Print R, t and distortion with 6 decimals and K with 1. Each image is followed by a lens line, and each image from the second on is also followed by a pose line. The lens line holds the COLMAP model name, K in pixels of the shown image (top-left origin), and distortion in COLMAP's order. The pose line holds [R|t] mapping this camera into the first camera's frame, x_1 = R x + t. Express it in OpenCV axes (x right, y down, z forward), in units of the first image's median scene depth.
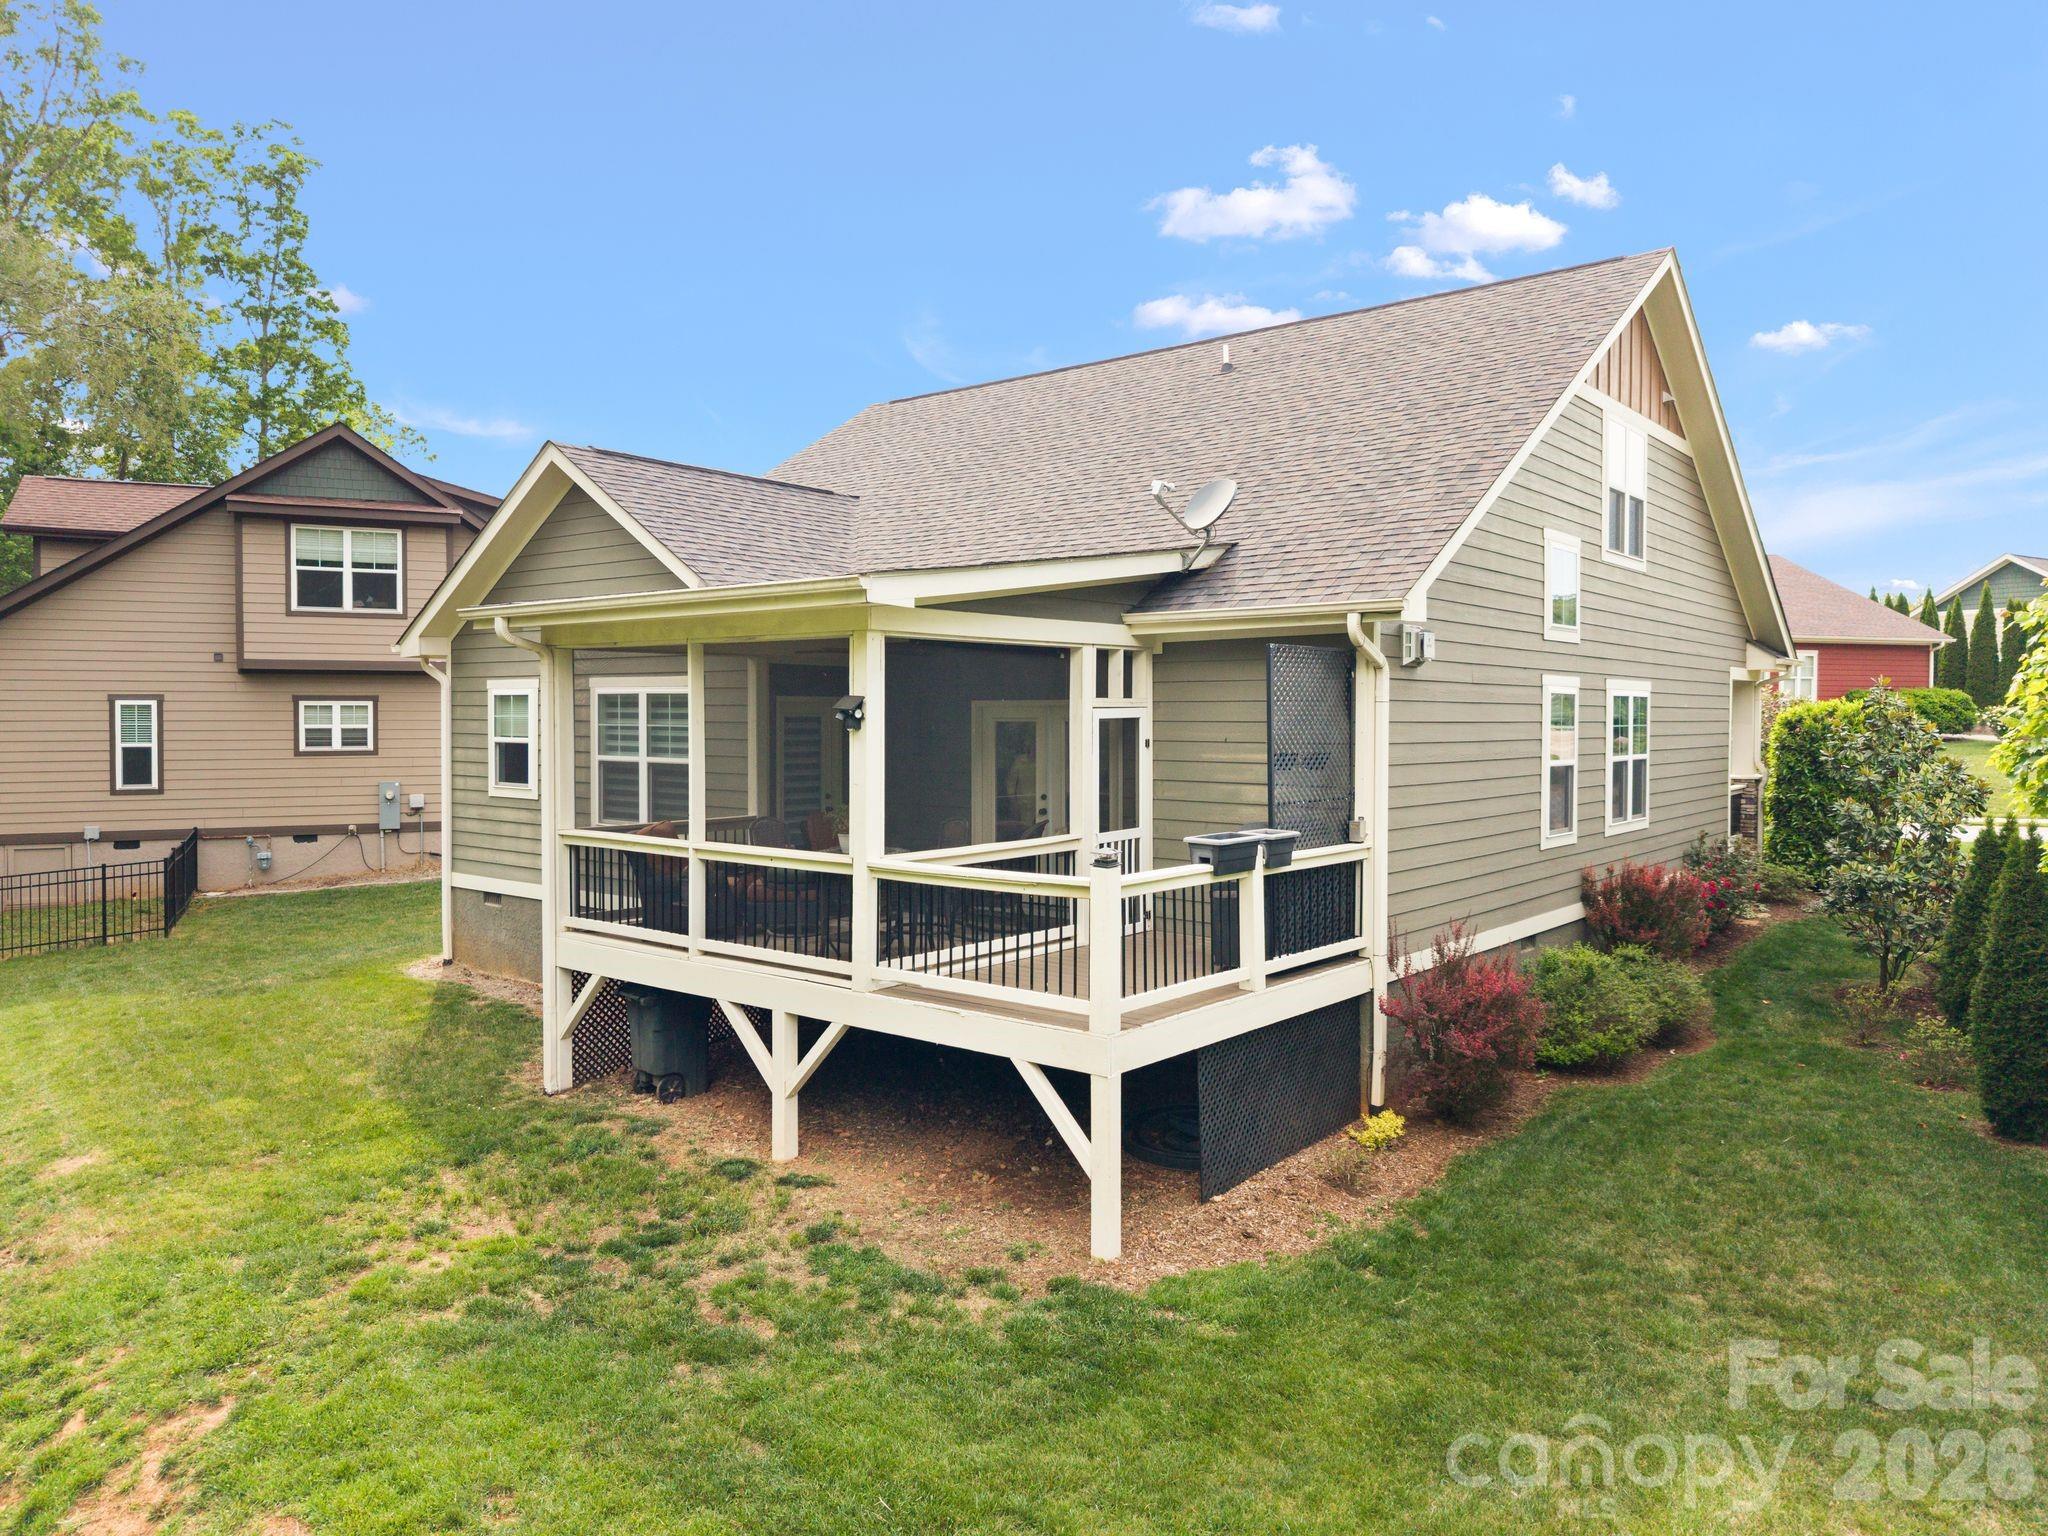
lens RADIAL K [[1353.9, 0, 1024.0], [0, 1353.9, 768.0], [0, 0, 1]] dist [0.020817, 0.000504]
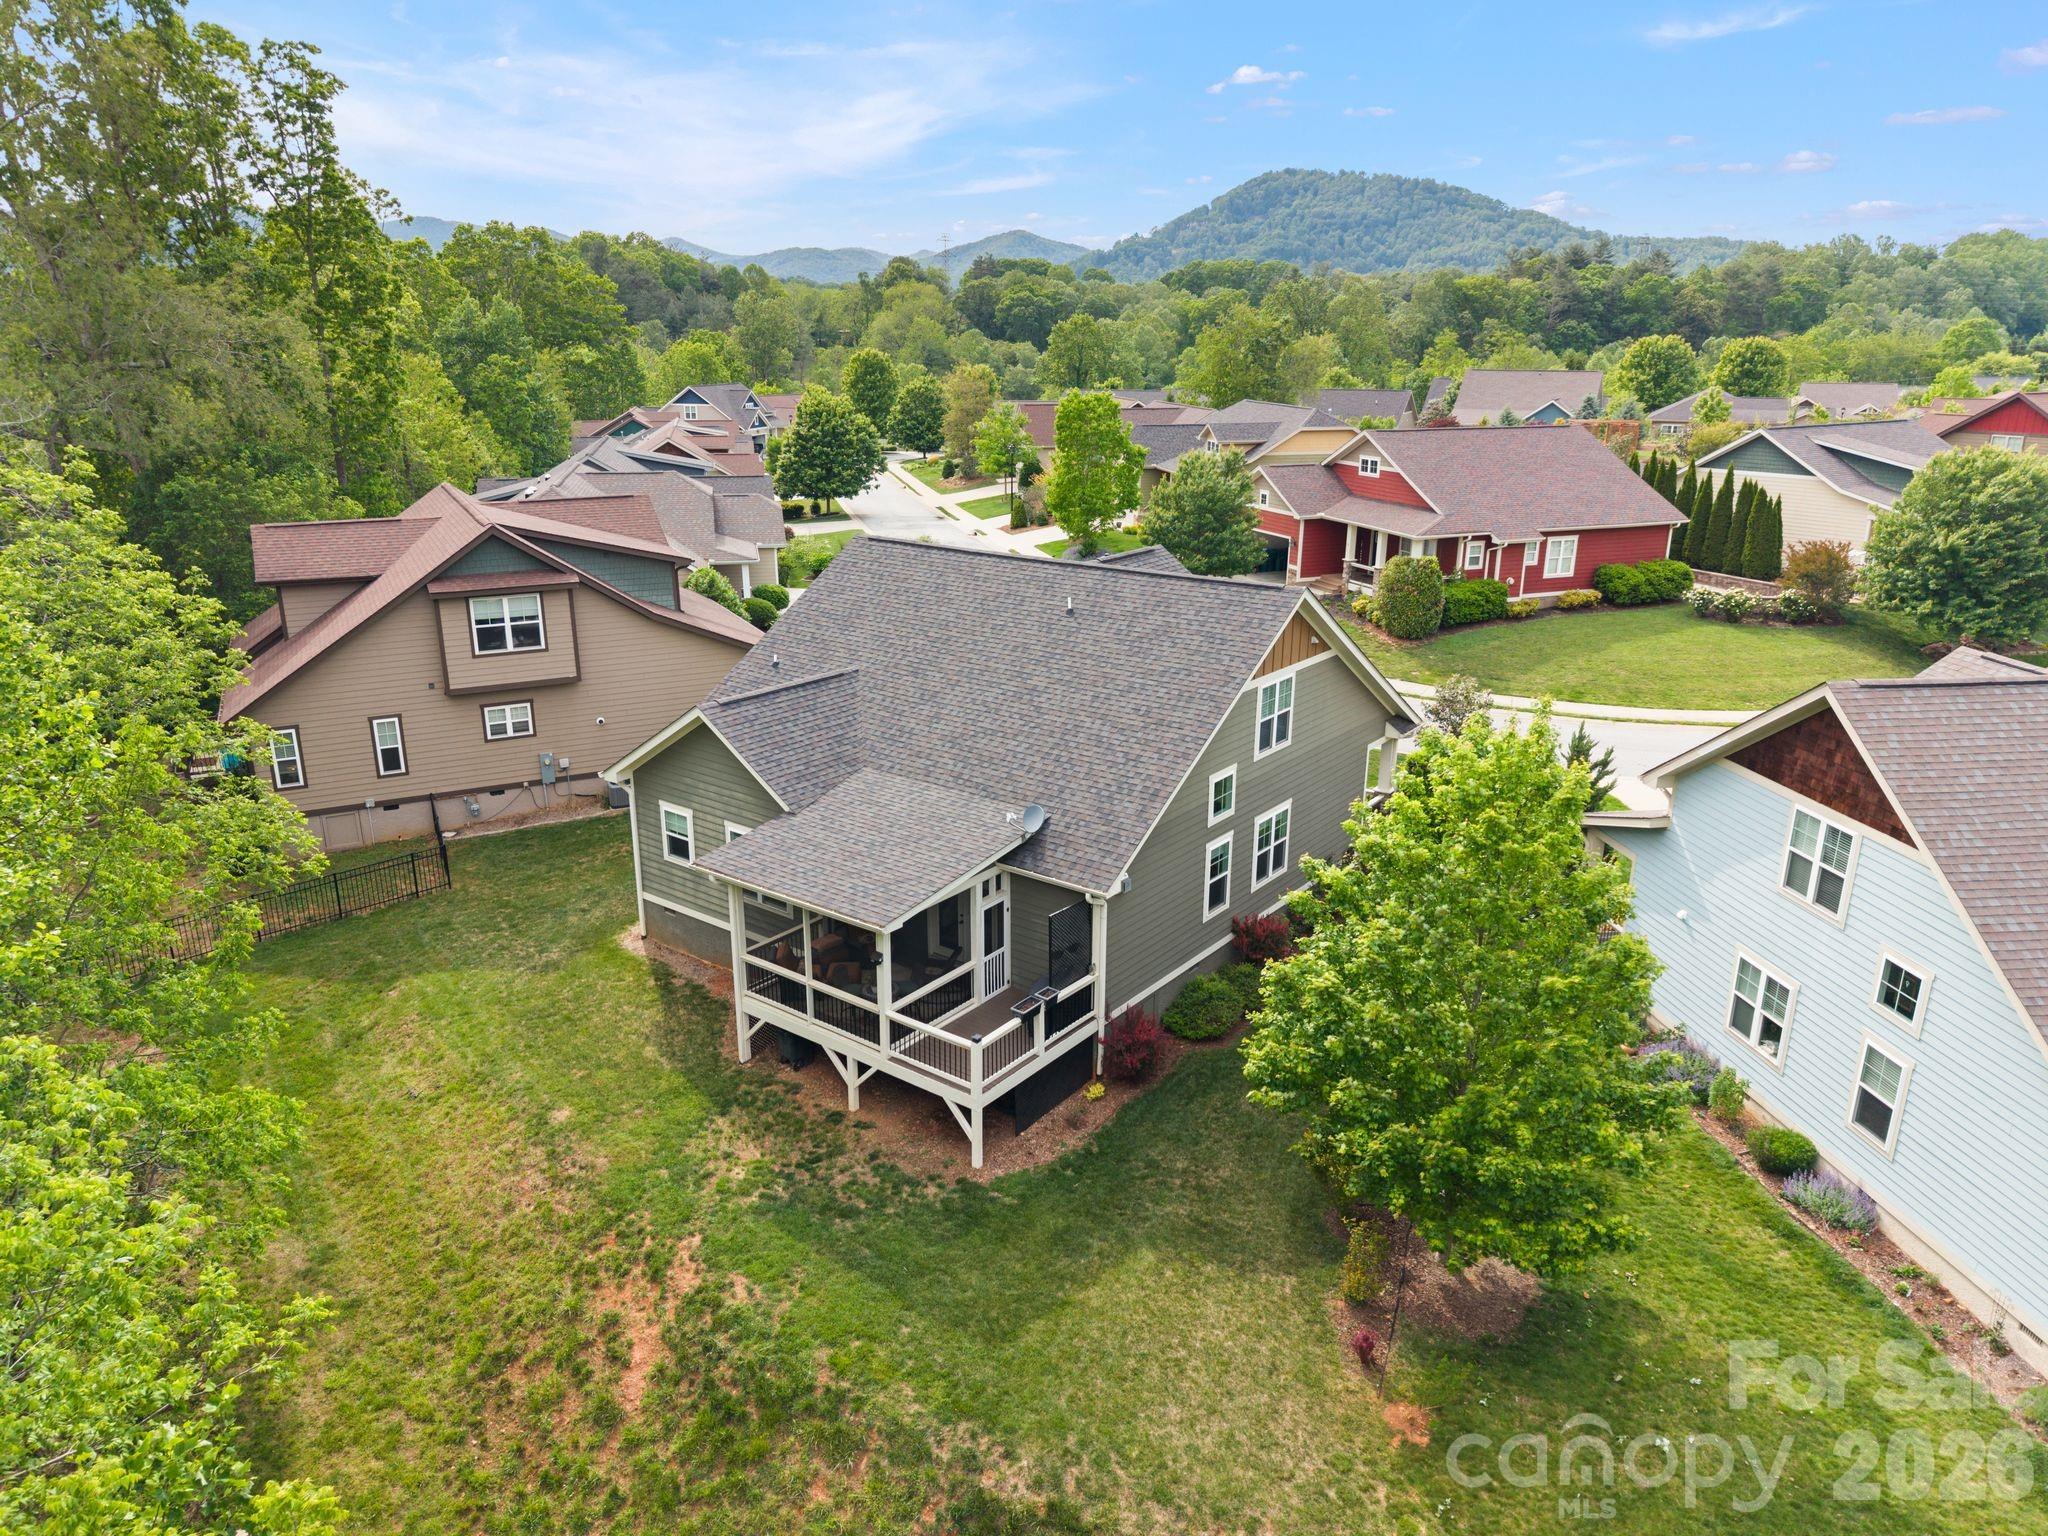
lens RADIAL K [[1324.2, 0, 1024.0], [0, 1324.2, 768.0], [0, 0, 1]] dist [0.078419, -0.085412]
pose [[0.999473, -0.006678, 0.031755, 0.058121], [-0.002500, 0.959840, 0.280537, -0.938135], [-0.032353, -0.280468, 0.959318, -1.104519]]
